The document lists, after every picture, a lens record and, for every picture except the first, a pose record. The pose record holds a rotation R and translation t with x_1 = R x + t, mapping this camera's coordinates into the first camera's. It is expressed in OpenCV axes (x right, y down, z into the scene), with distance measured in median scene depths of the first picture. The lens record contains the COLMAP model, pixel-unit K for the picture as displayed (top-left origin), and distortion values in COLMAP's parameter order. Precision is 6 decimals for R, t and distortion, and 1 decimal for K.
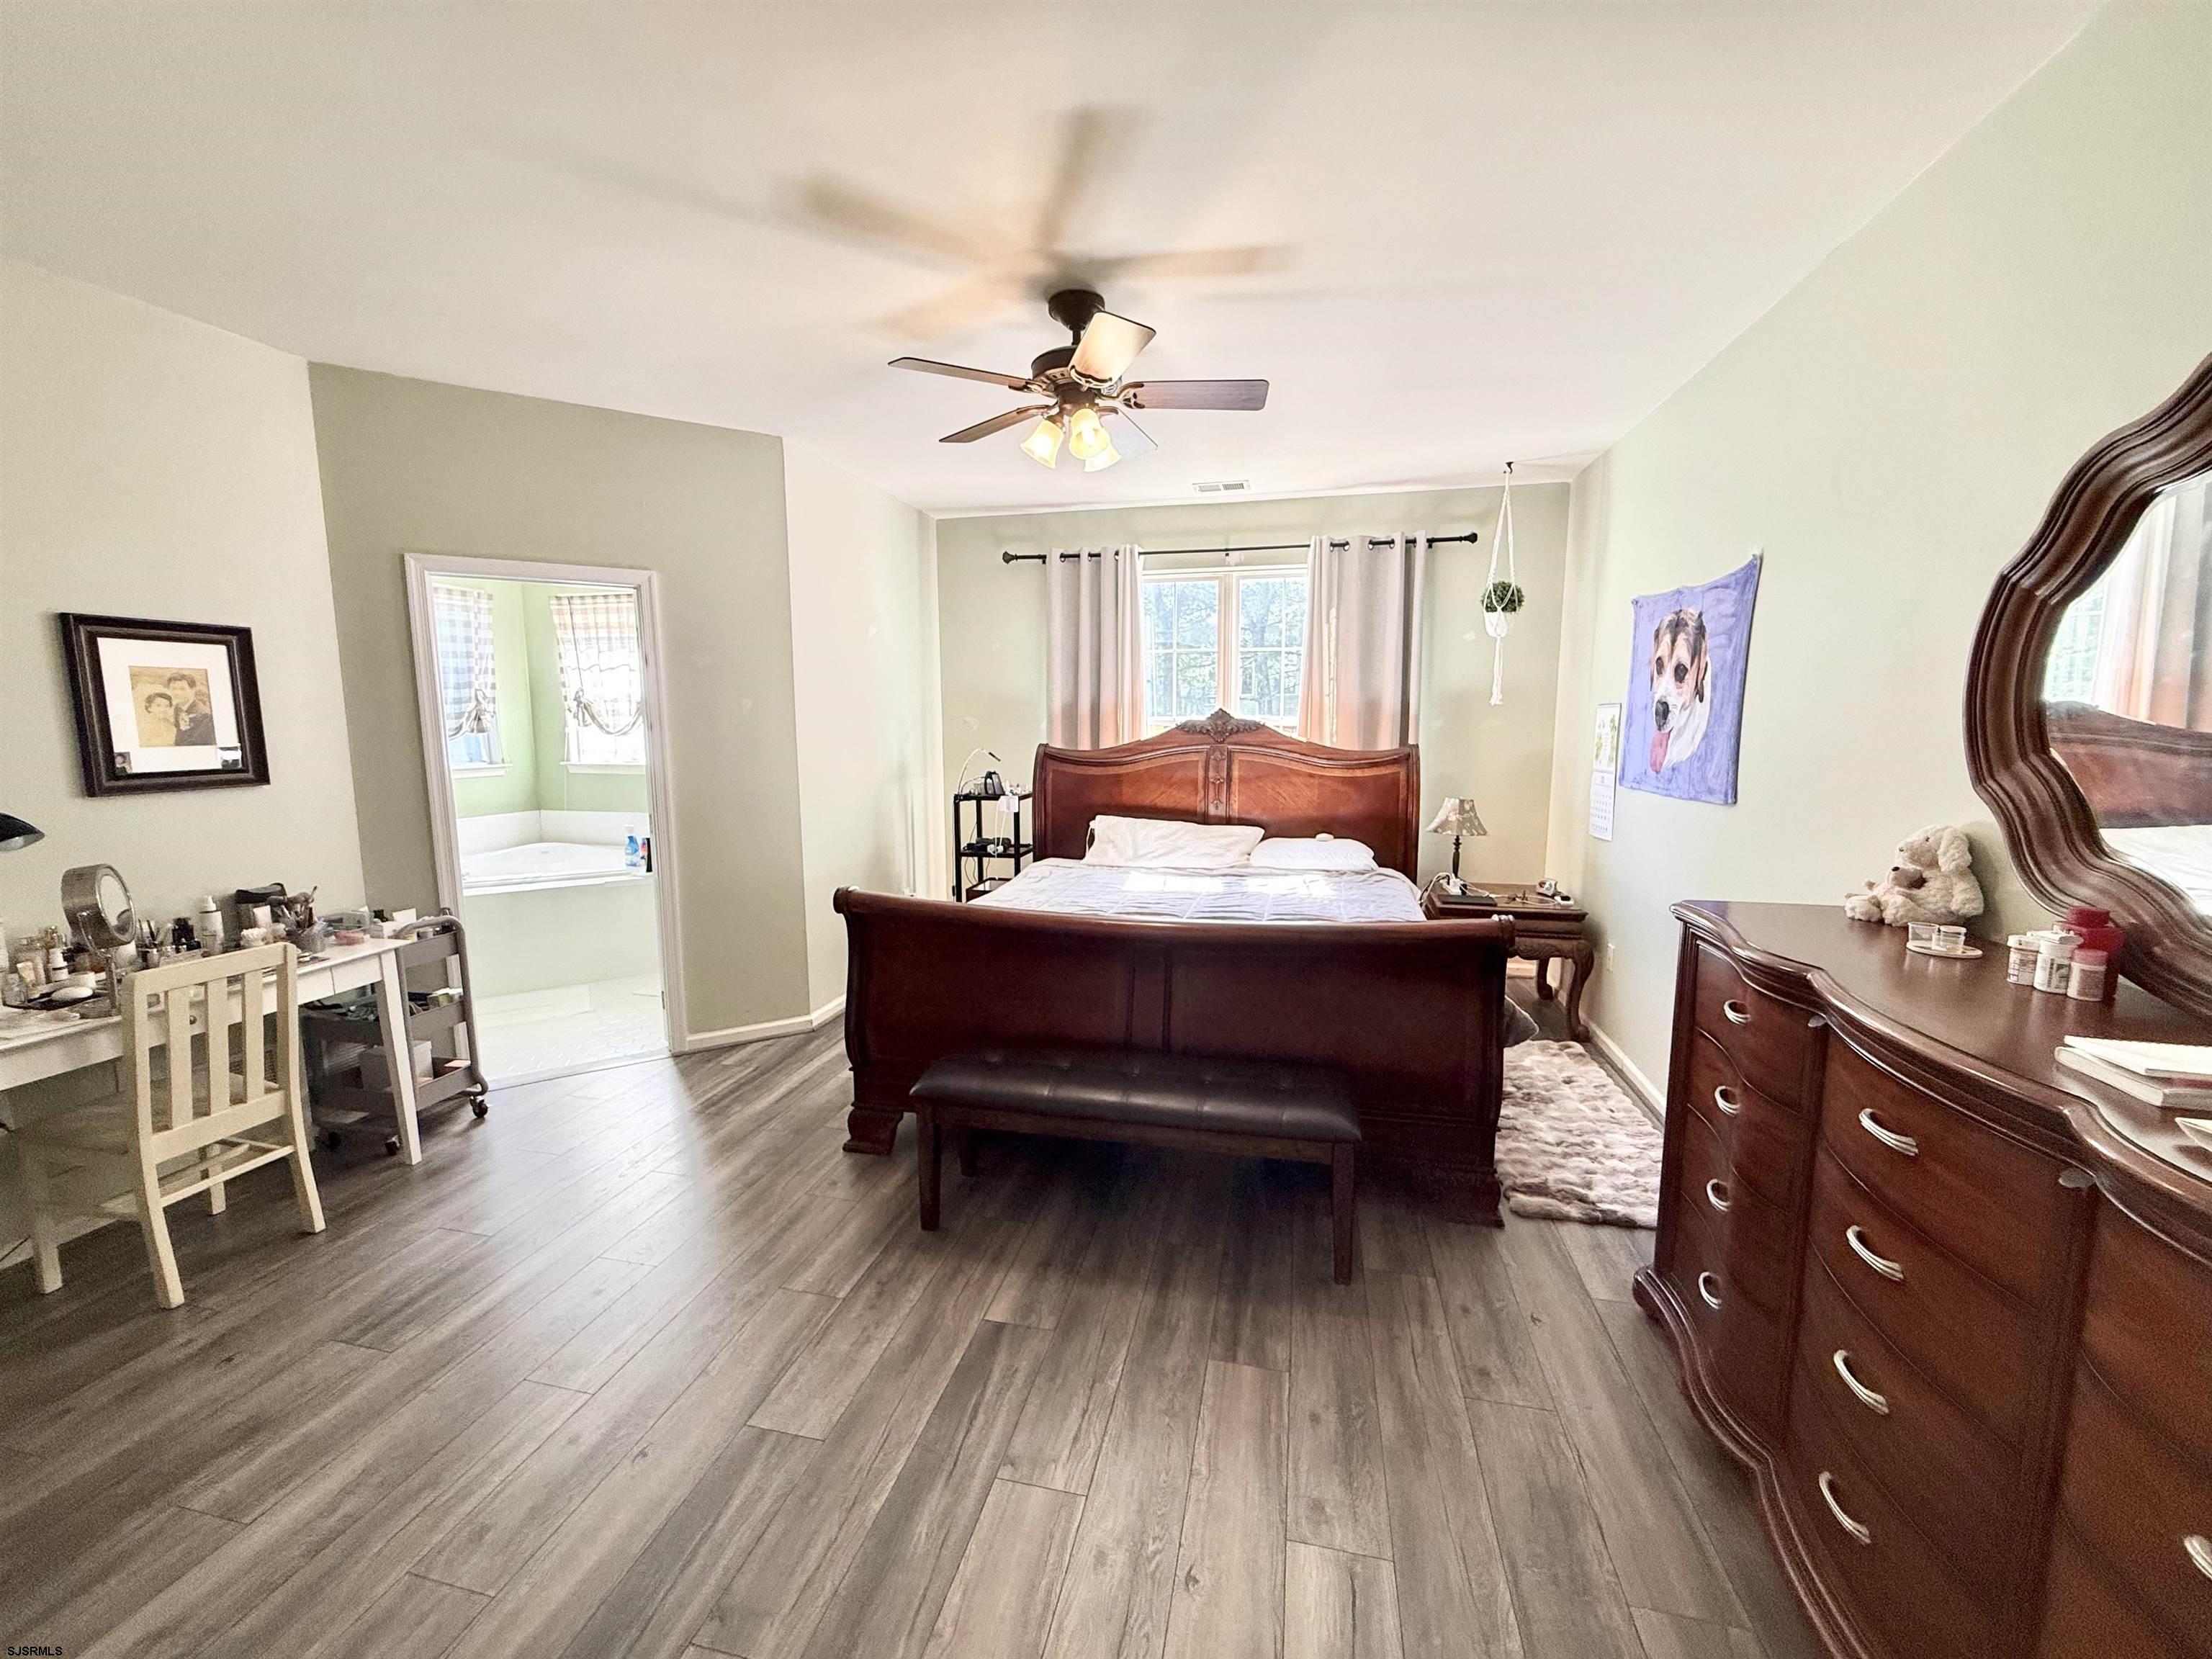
lens RADIAL K [[878.8, 0, 1102.3], [0, 878.8, 832.2], [0, 0, 1]] dist [-0.003828, 0.000524]
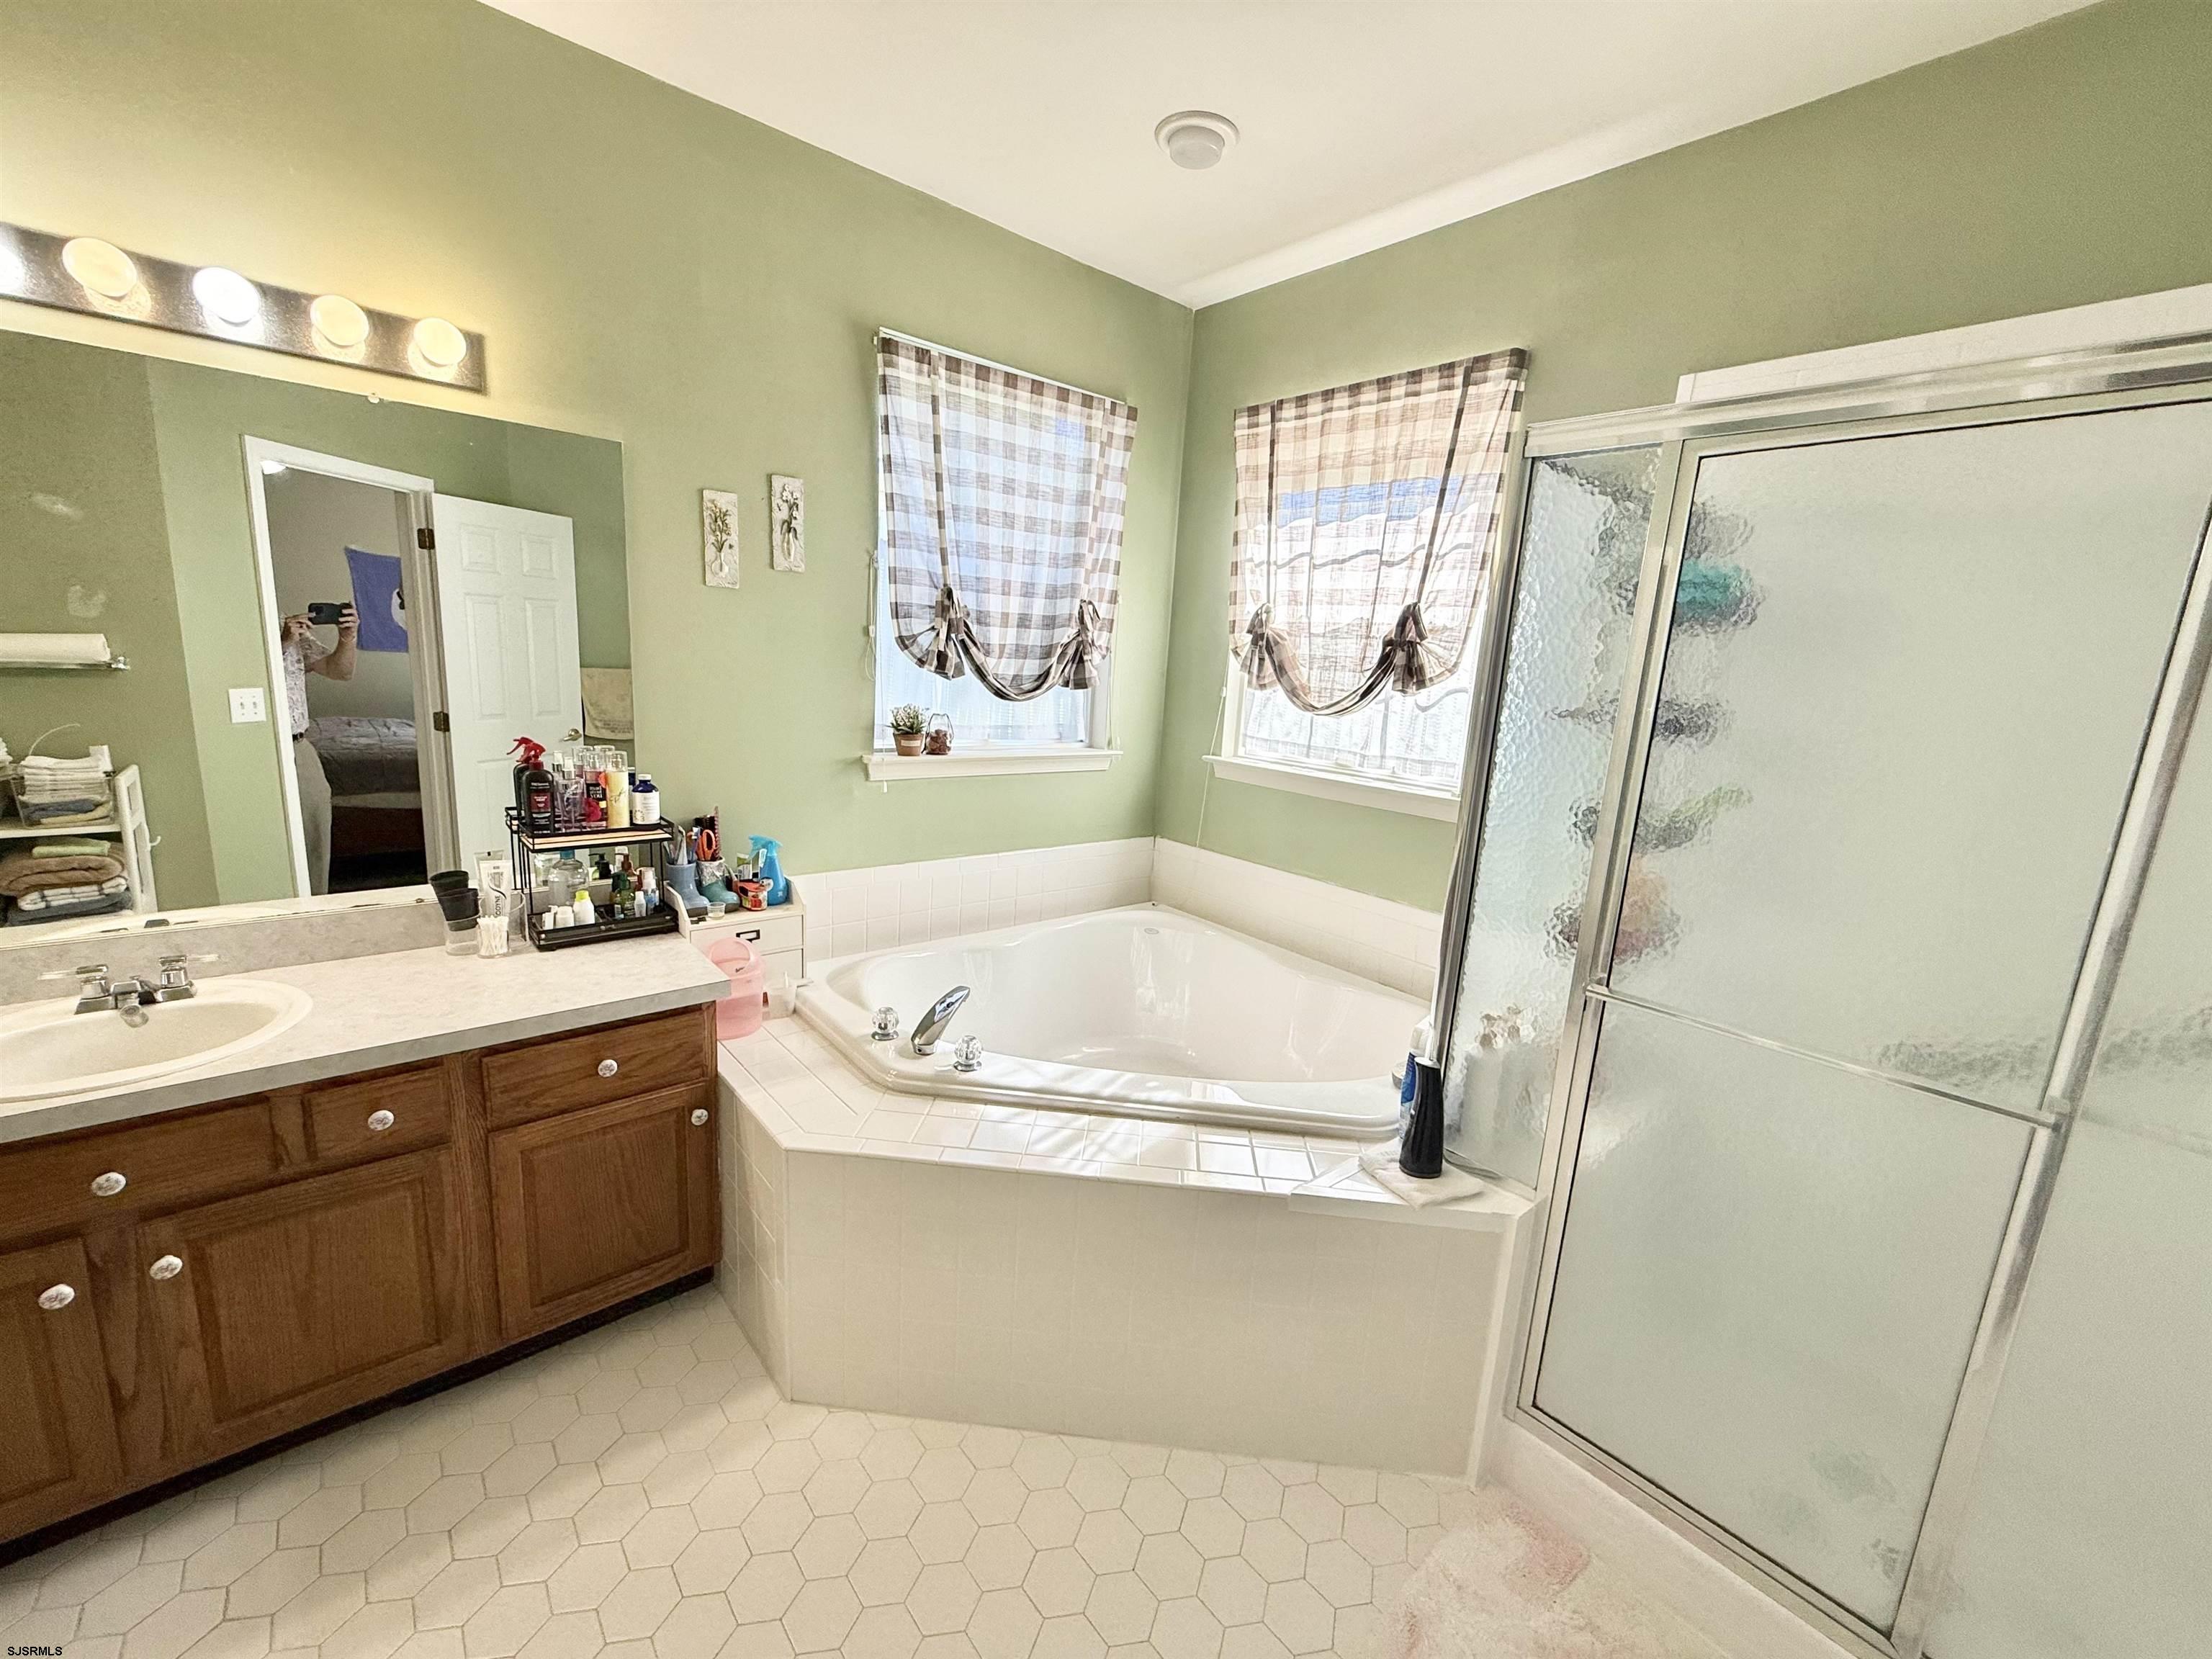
lens RADIAL K [[878.8, 0, 1099.4], [0, 878.8, 825.8], [0, 0, 1]] dist [-0.003828, 0.000524]
pose [[0.797890, 0.163840, -0.580111, -0.379125], [-0.139493, 0.986417, 0.086733, -0.077759], [0.586442, 0.011718, 0.809907, 0.577638]]
